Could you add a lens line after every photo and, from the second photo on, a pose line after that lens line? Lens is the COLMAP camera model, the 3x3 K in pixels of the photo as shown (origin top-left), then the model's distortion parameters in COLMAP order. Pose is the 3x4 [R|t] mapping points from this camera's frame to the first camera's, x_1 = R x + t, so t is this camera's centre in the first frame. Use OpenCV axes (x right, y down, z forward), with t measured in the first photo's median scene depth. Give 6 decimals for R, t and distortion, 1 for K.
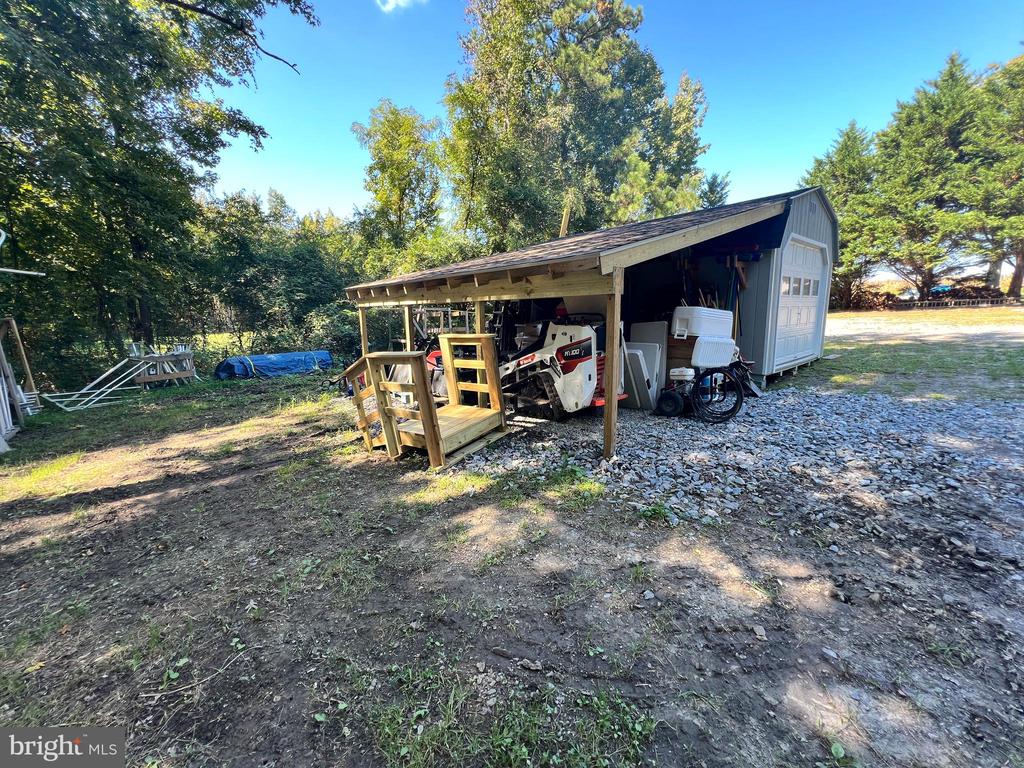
lens RADIAL K [[411.0, 0, 511.5], [0, 411.0, 384.3], [0, 0, 1]] dist [-0.000846, 0.000884]
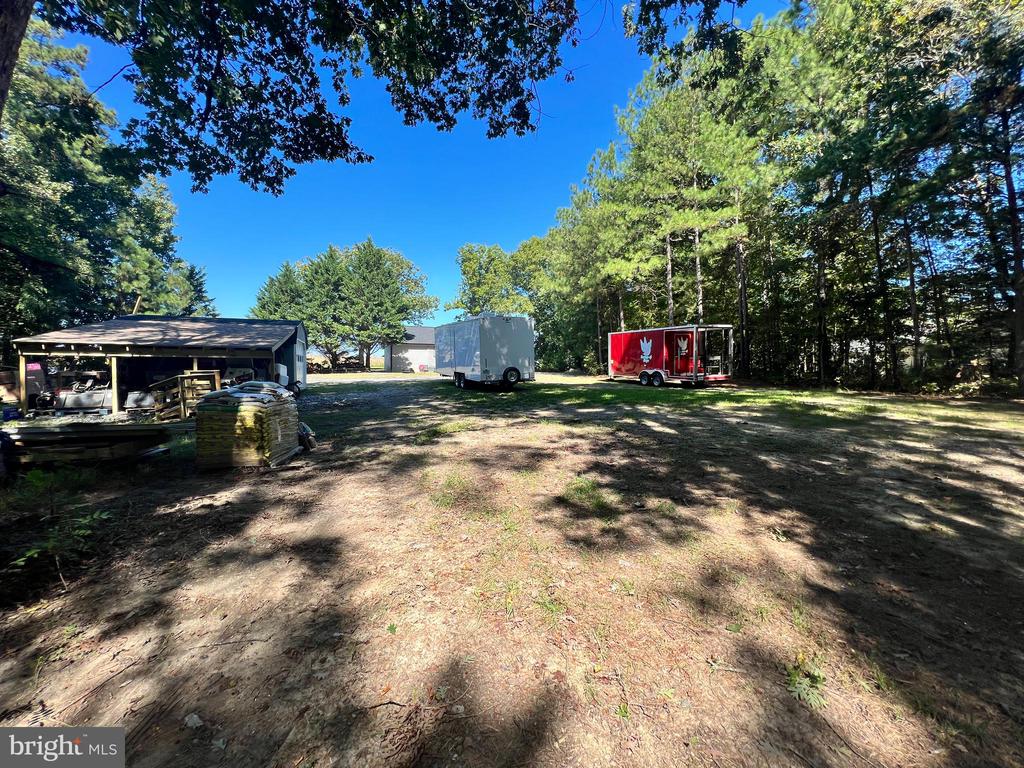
lens RADIAL K [[409.1, 0, 511.9], [0, 409.1, 384.4], [0, 0, 1]] dist [-0.004340, 0.000645]
pose [[0.365359, -0.002645, 0.930863, -0.403032], [0.152375, 0.986678, -0.057003, 0.090360], [-0.918311, 0.162666, 0.360895, -0.370583]]
